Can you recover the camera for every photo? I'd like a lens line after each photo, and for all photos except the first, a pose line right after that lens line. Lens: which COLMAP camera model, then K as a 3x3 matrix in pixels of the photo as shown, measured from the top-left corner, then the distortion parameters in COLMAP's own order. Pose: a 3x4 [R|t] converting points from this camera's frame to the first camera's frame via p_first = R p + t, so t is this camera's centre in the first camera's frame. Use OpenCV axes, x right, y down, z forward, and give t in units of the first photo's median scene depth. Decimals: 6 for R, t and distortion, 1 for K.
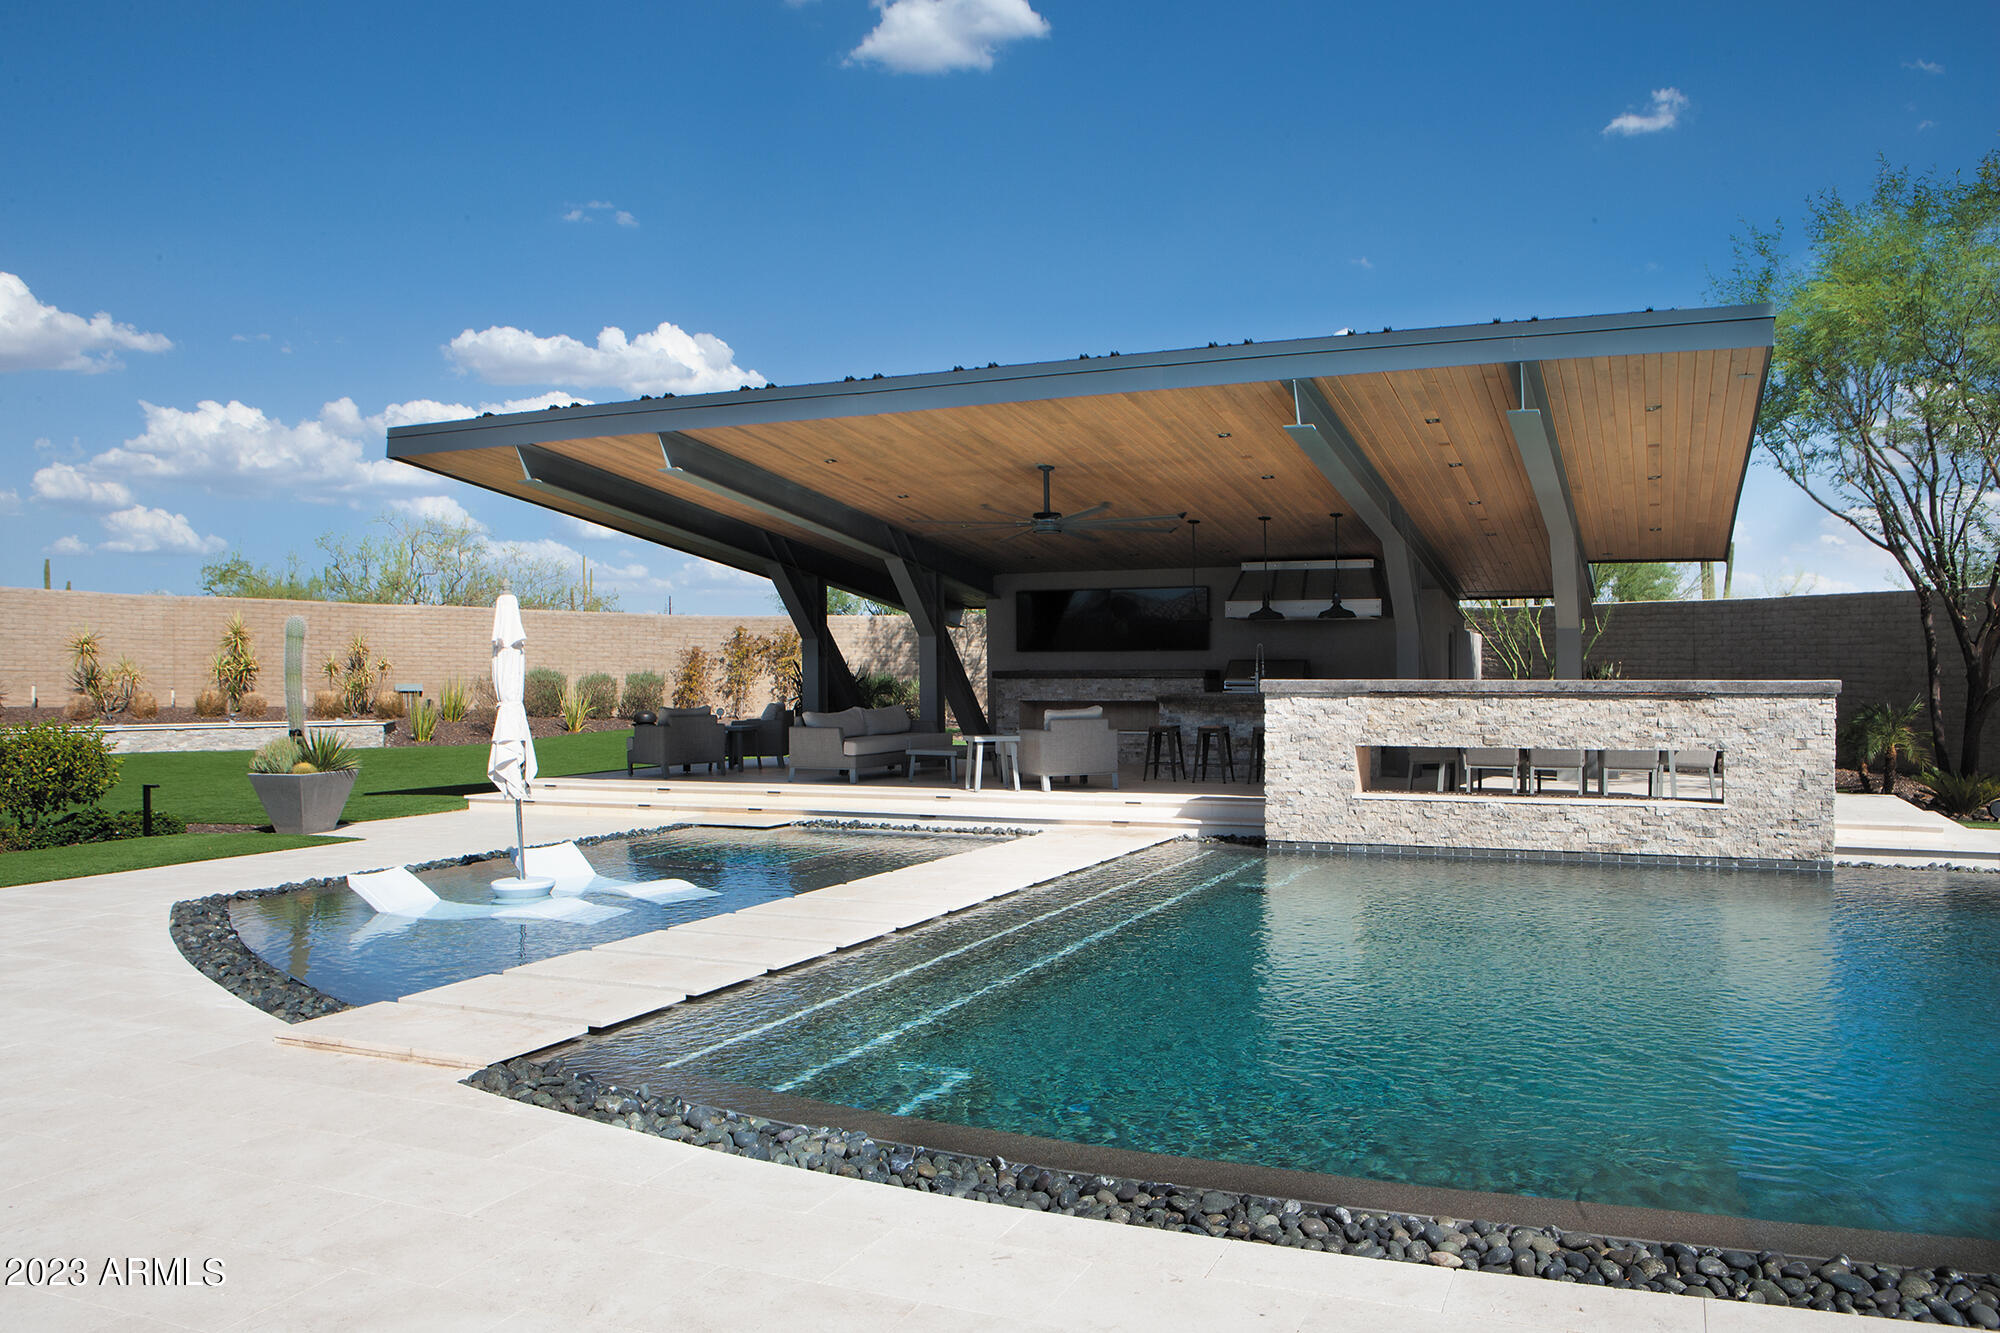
lens RADIAL K [[1548.4, 0, 1001.2], [0, 1548.4, 676.5], [0, 0, 1]] dist [-0.047698, -0.003064]
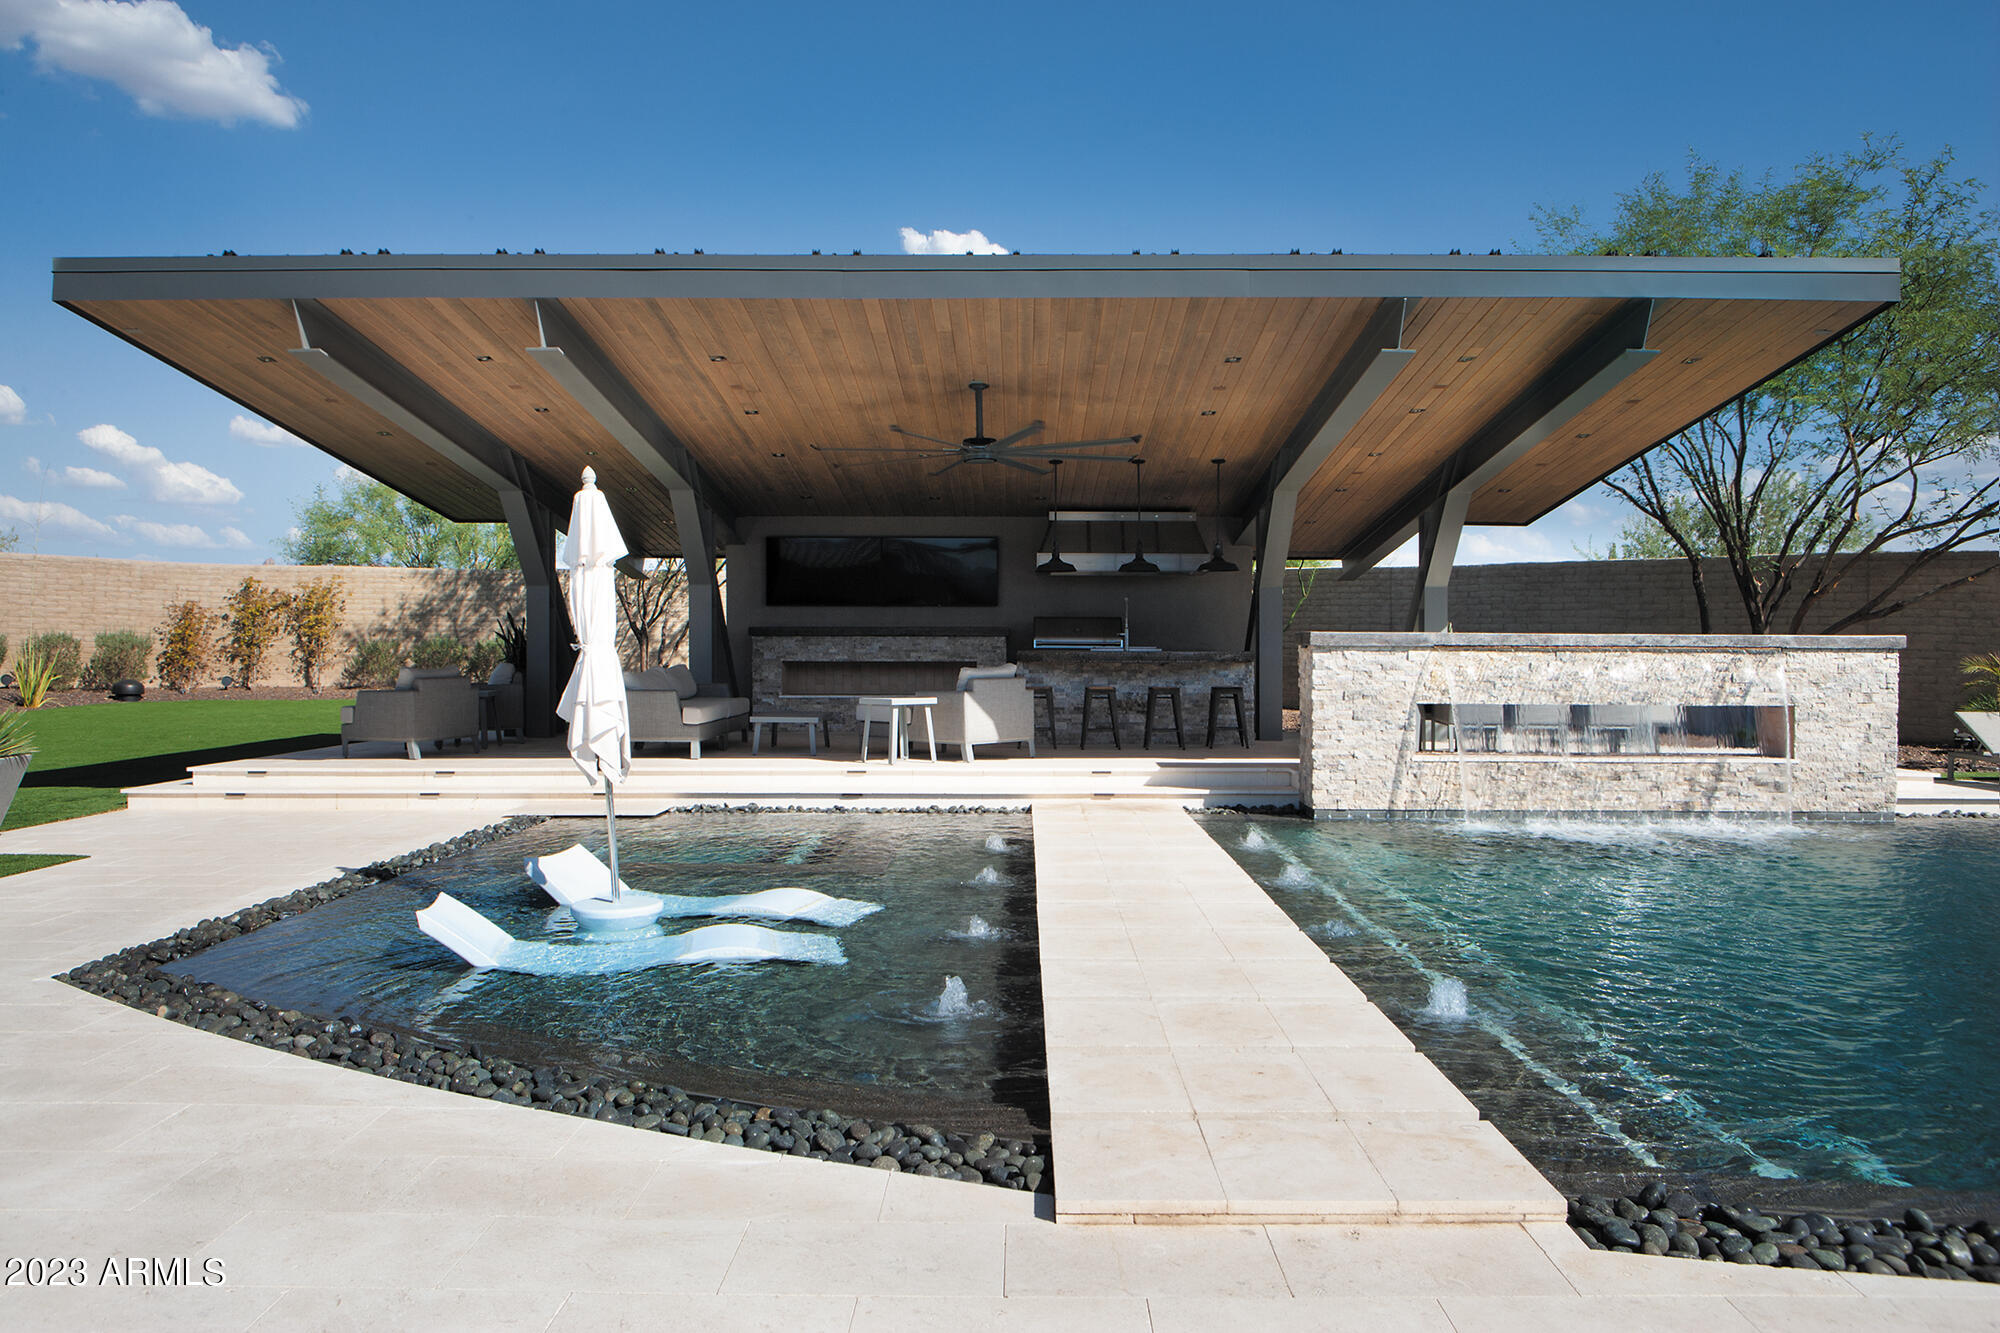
lens RADIAL K [[1575.5, 0, 999.2], [0, 1575.5, 686.2], [0, 0, 1]] dist [-0.051331, 0.006605]
pose [[0.932463, -0.003485, 0.361250, -0.331601], [-0.005816, 0.999679, 0.024654, 0.012350], [-0.361220, -0.025090, 0.932143, 0.211904]]
